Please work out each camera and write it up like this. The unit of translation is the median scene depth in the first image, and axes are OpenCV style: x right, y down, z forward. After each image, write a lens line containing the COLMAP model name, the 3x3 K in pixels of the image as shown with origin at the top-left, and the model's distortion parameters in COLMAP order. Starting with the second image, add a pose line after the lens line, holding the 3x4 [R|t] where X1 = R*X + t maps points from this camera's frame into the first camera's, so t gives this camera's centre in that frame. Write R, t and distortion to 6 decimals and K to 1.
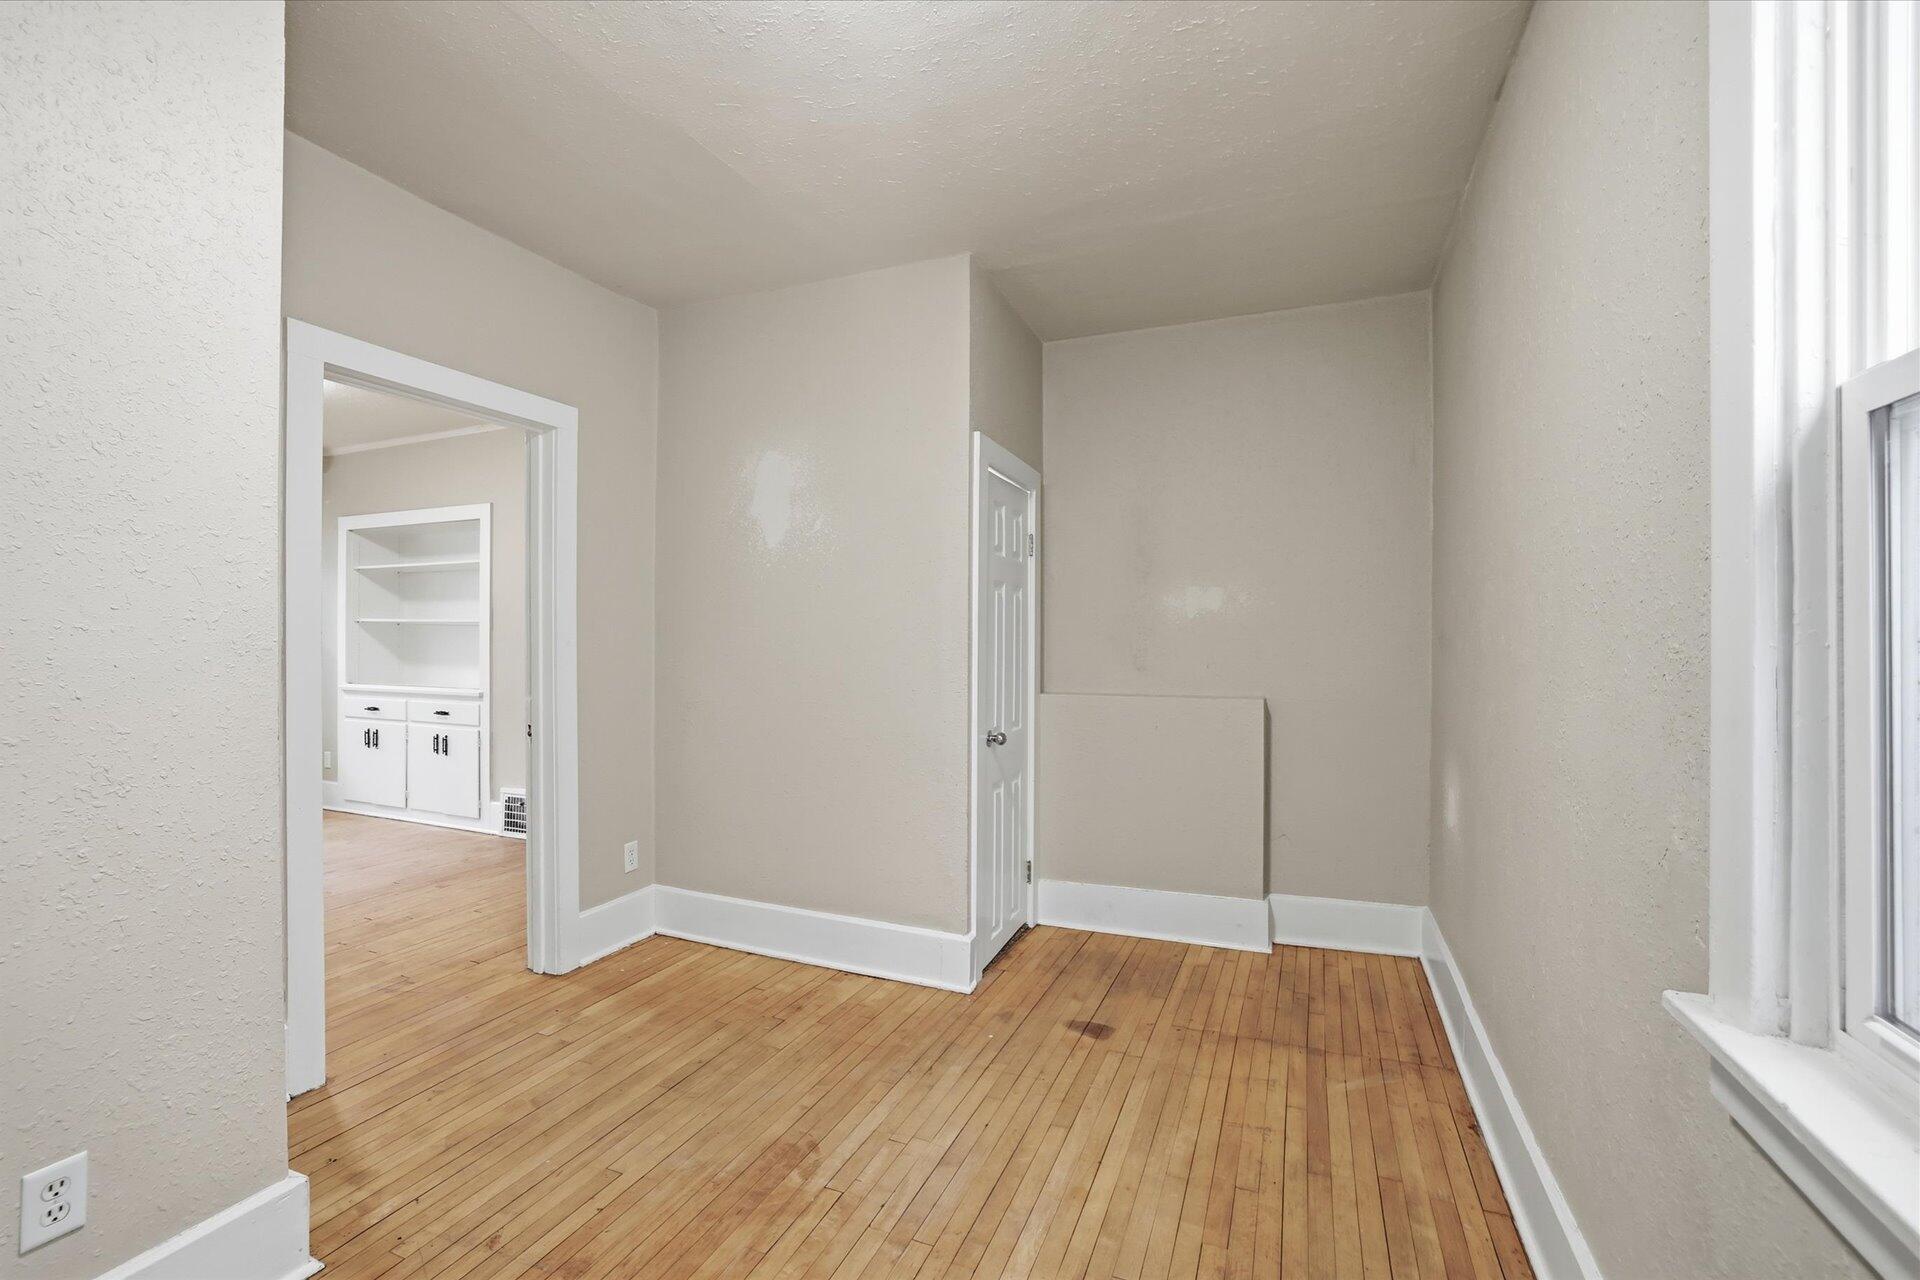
lens RADIAL K [[839.6, 0, 946.8], [0, 839.6, 632.9], [0, 0, 1]] dist [-0.034383, 0.005006]
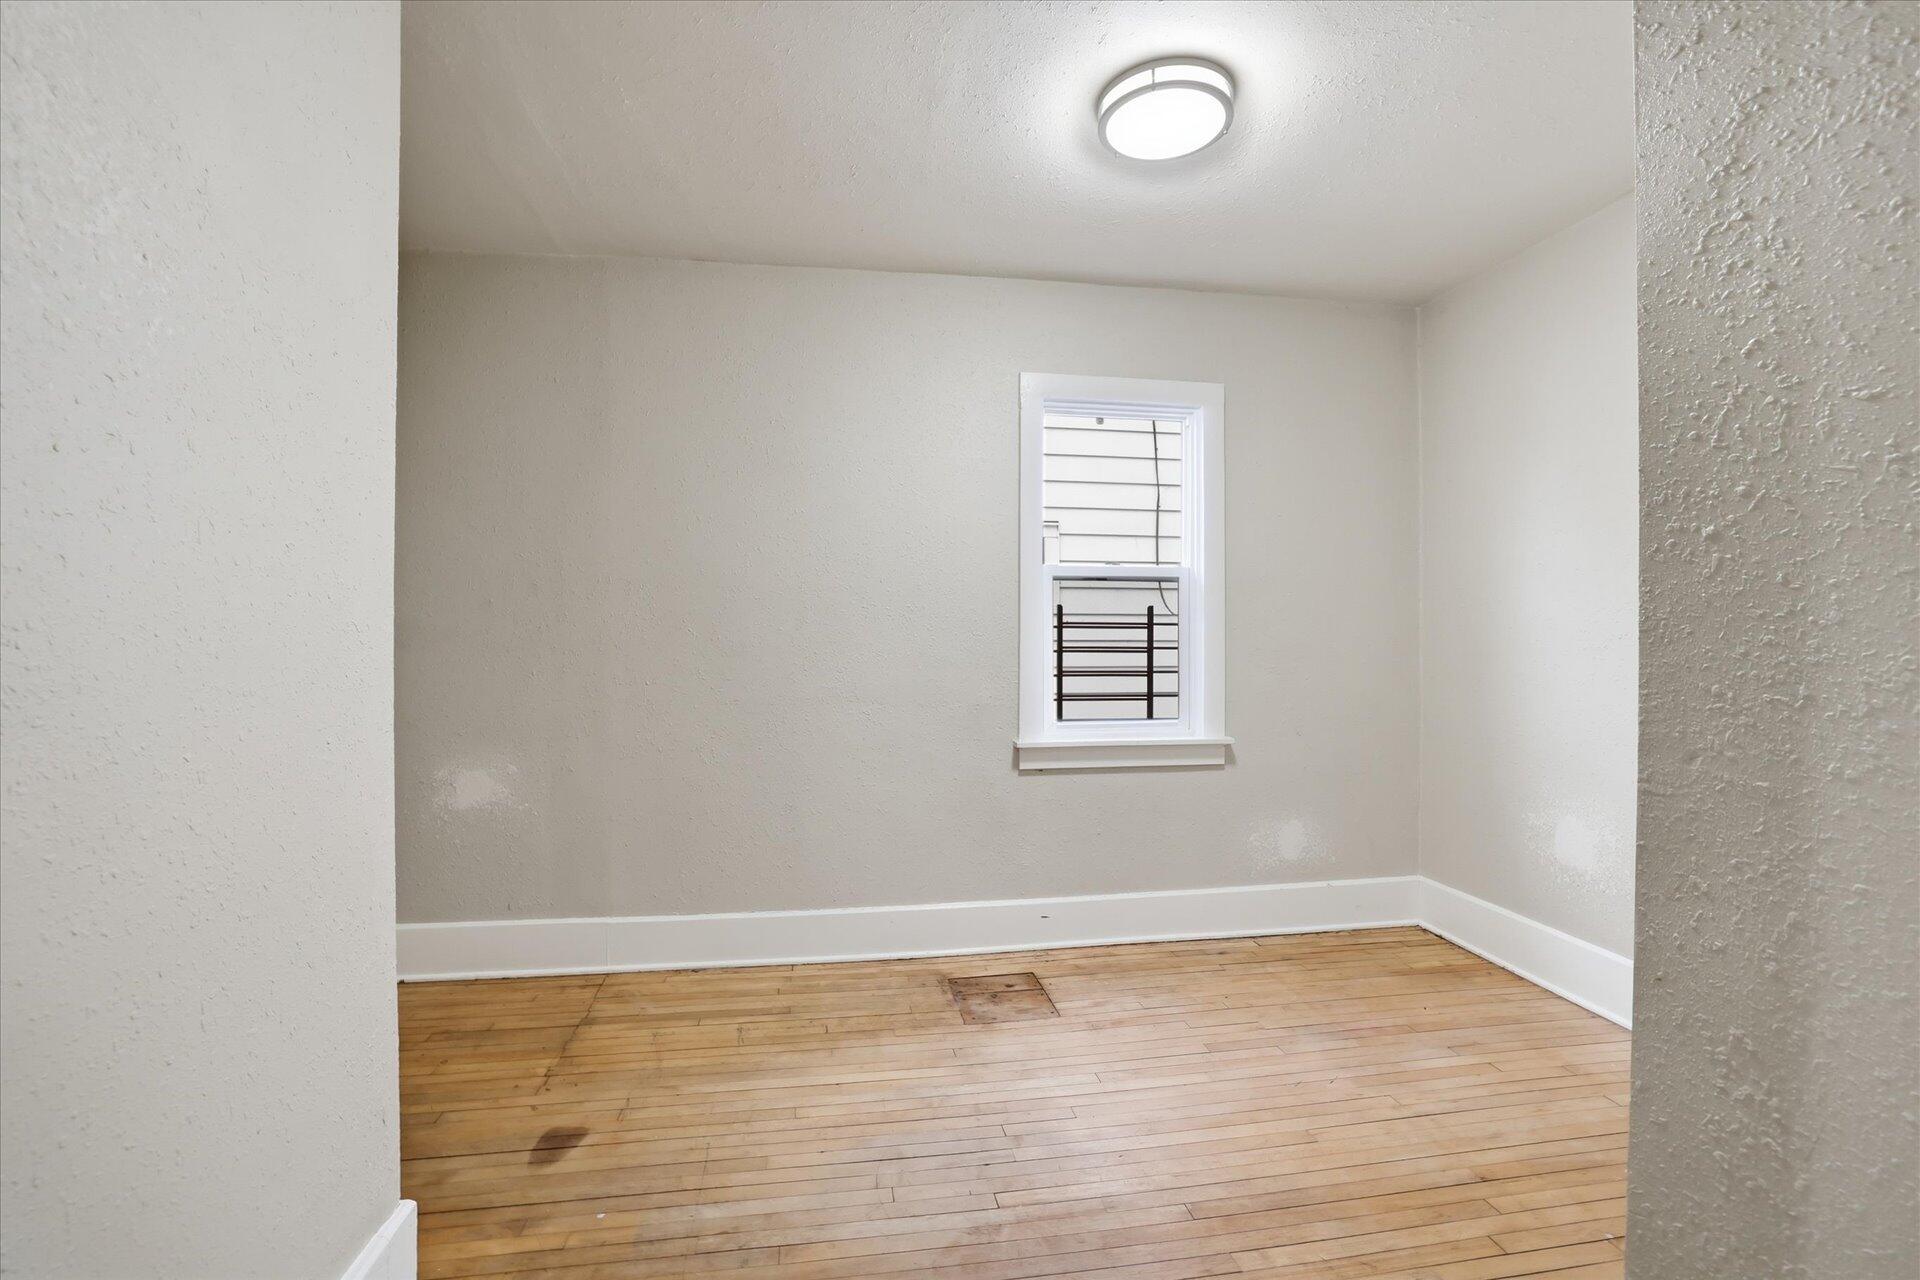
lens RADIAL K [[839.6, 0, 959.0], [0, 839.6, 638.5], [0, 0, 1]] dist [-0.034383, 0.005006]
pose [[-0.530649, -0.006227, 0.847569, -0.742941], [-0.006262, 0.999975, 0.003426, 0.014860], [-0.847568, -0.003490, -0.530675, 1.246240]]
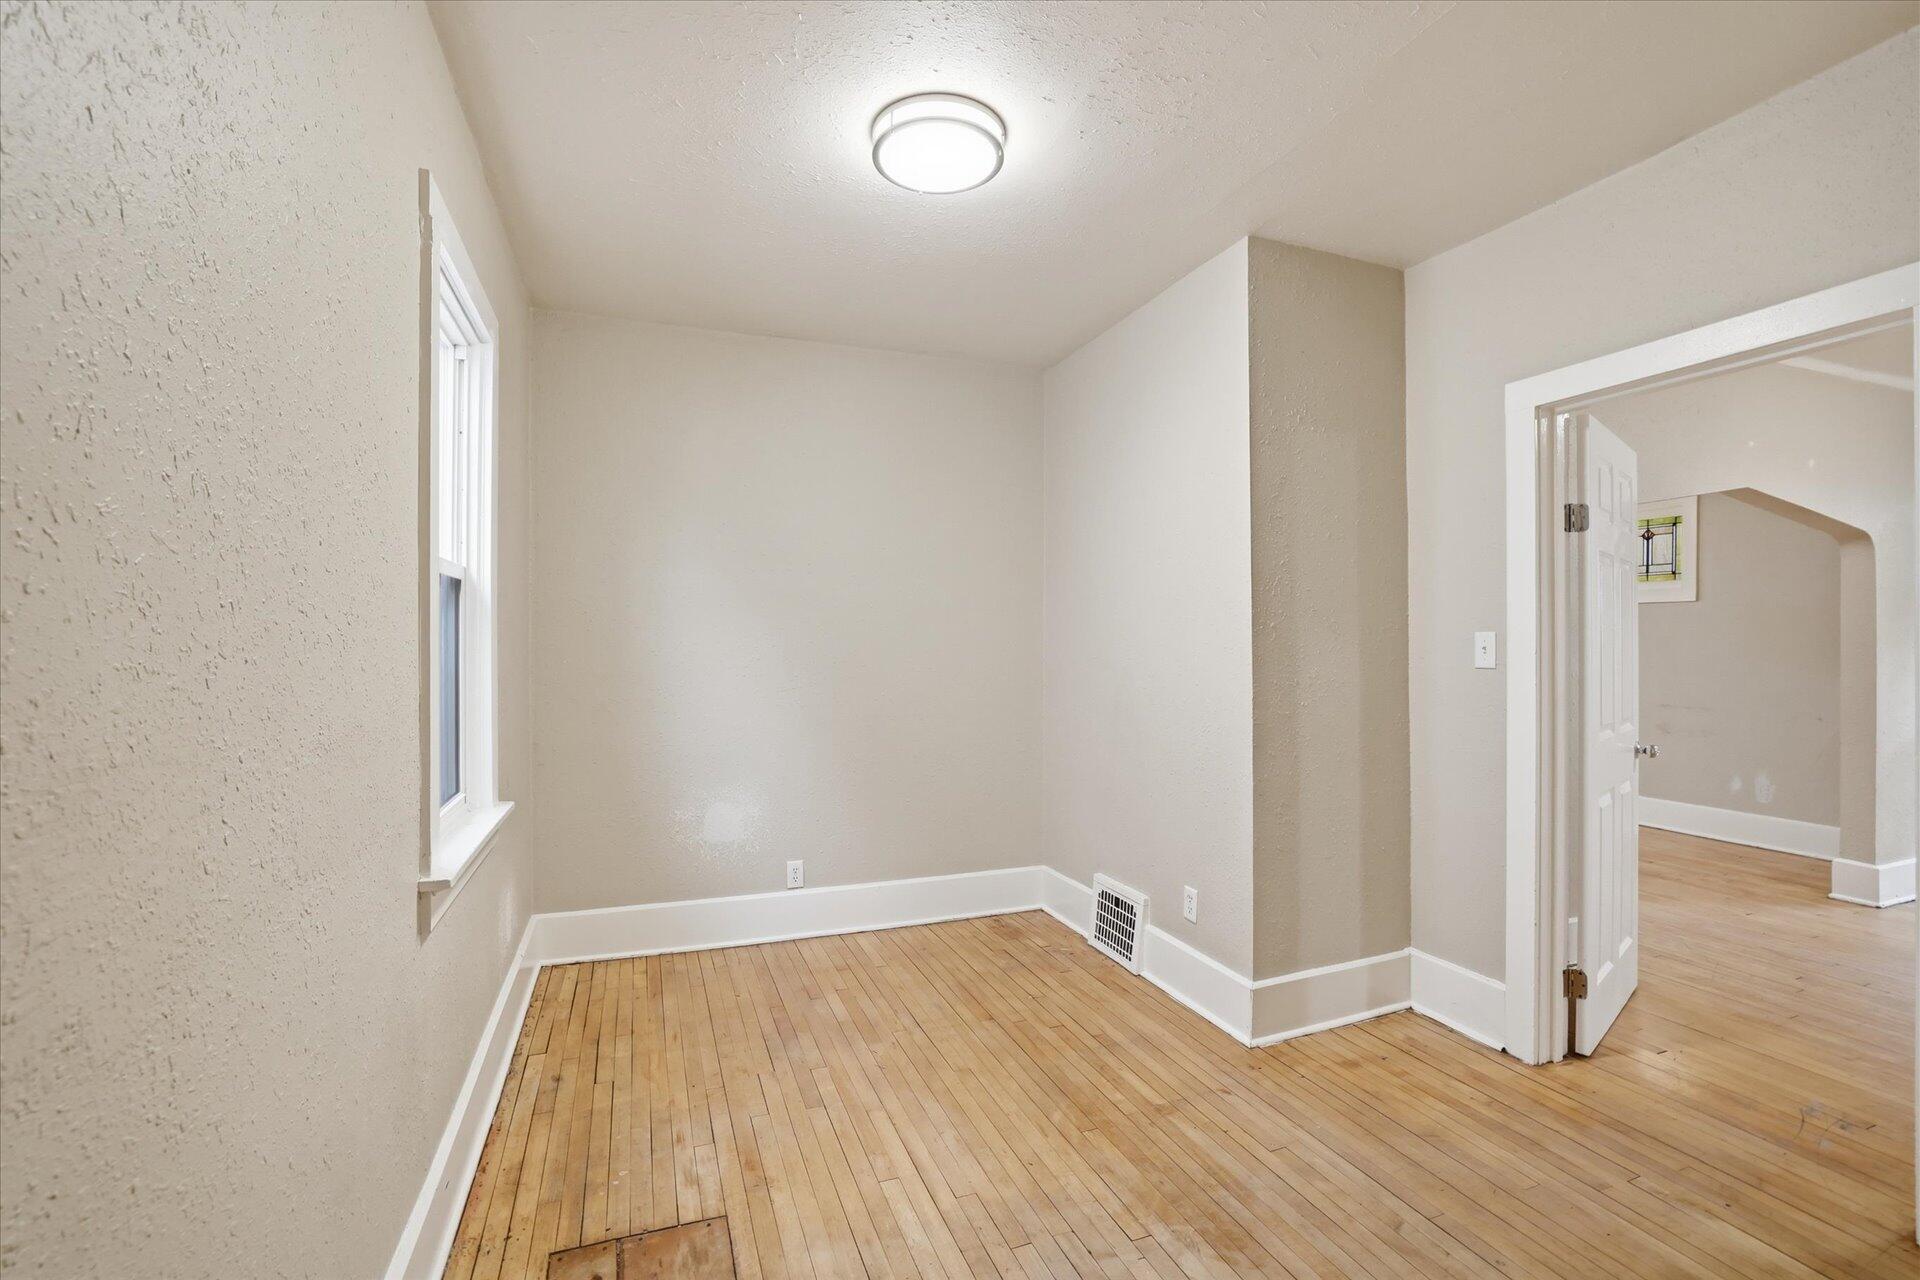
lens RADIAL K [[839.6, 0, 960.3], [0, 839.6, 643.4], [0, 0, 1]] dist [-0.034383, 0.005006]
pose [[-0.721856, -0.008390, -0.691992, 0.546617], [-0.003830, 0.999960, -0.008129, -0.002367], [0.692032, -0.003217, -0.721859, 1.243754]]
